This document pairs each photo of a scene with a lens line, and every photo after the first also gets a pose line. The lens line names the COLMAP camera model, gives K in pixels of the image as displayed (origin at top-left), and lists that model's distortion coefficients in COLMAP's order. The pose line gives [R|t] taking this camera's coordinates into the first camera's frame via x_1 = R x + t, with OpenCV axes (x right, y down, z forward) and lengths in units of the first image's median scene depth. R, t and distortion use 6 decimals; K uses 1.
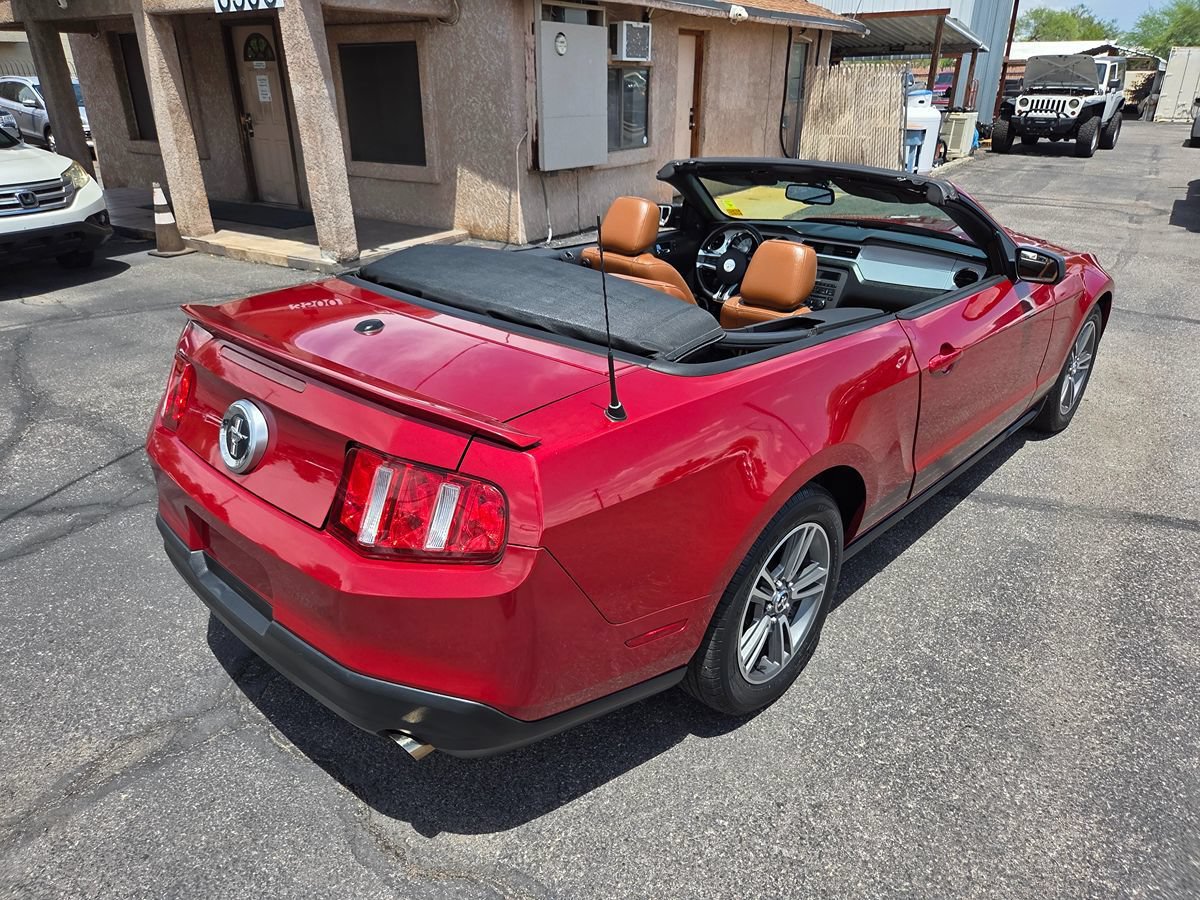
lens RADIAL K [[808.8, 0, 595.0], [0, 808.8, 444.9], [0, 0, 1]] dist [0.060263, -0.050992]
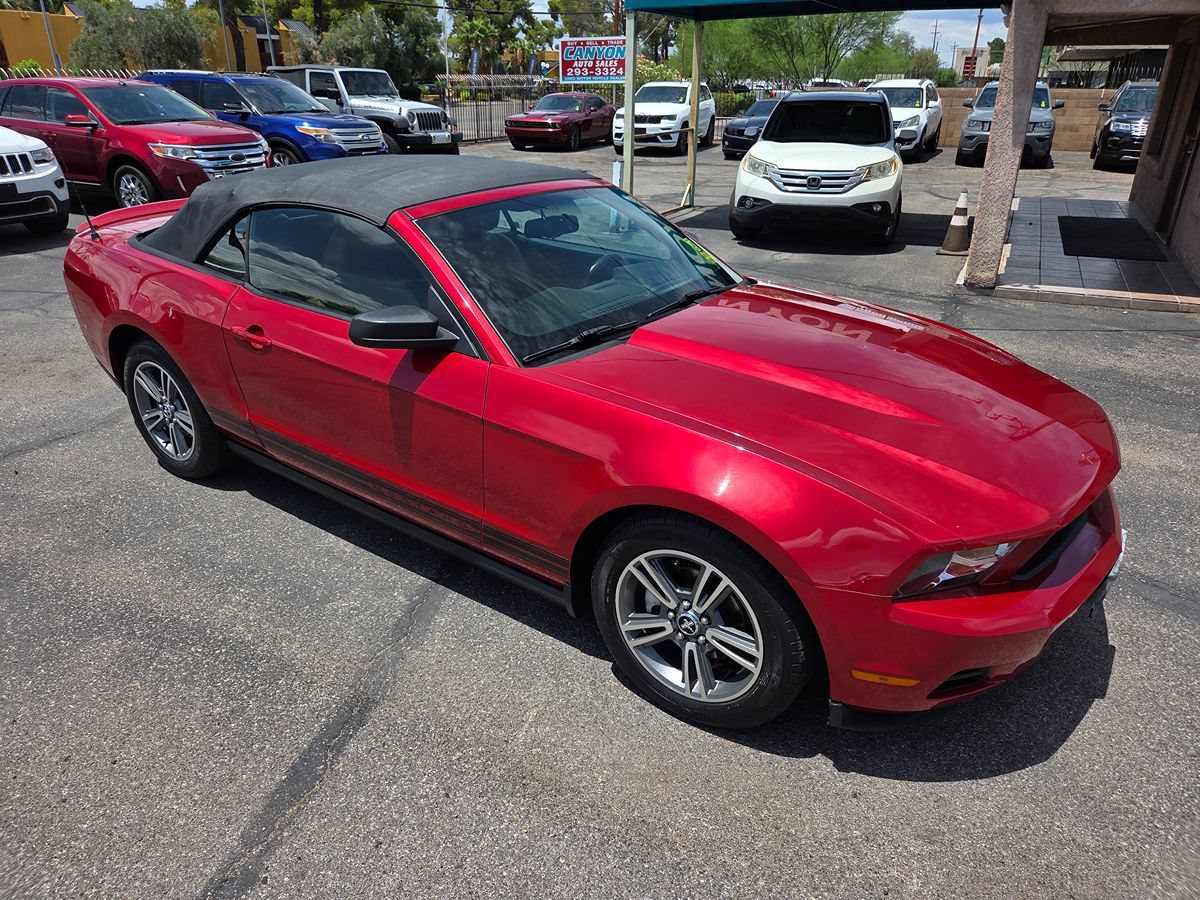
lens RADIAL K [[808.8, 0, 594.3], [0, 808.8, 442.4], [0, 0, 1]] dist [0.060263, -0.050992]
pose [[0.130156, 0.404147, -0.905386, 0.564824], [-0.413101, 0.852225, 0.321031, -0.194385], [0.901336, 0.332232, 0.277876, 0.405052]]
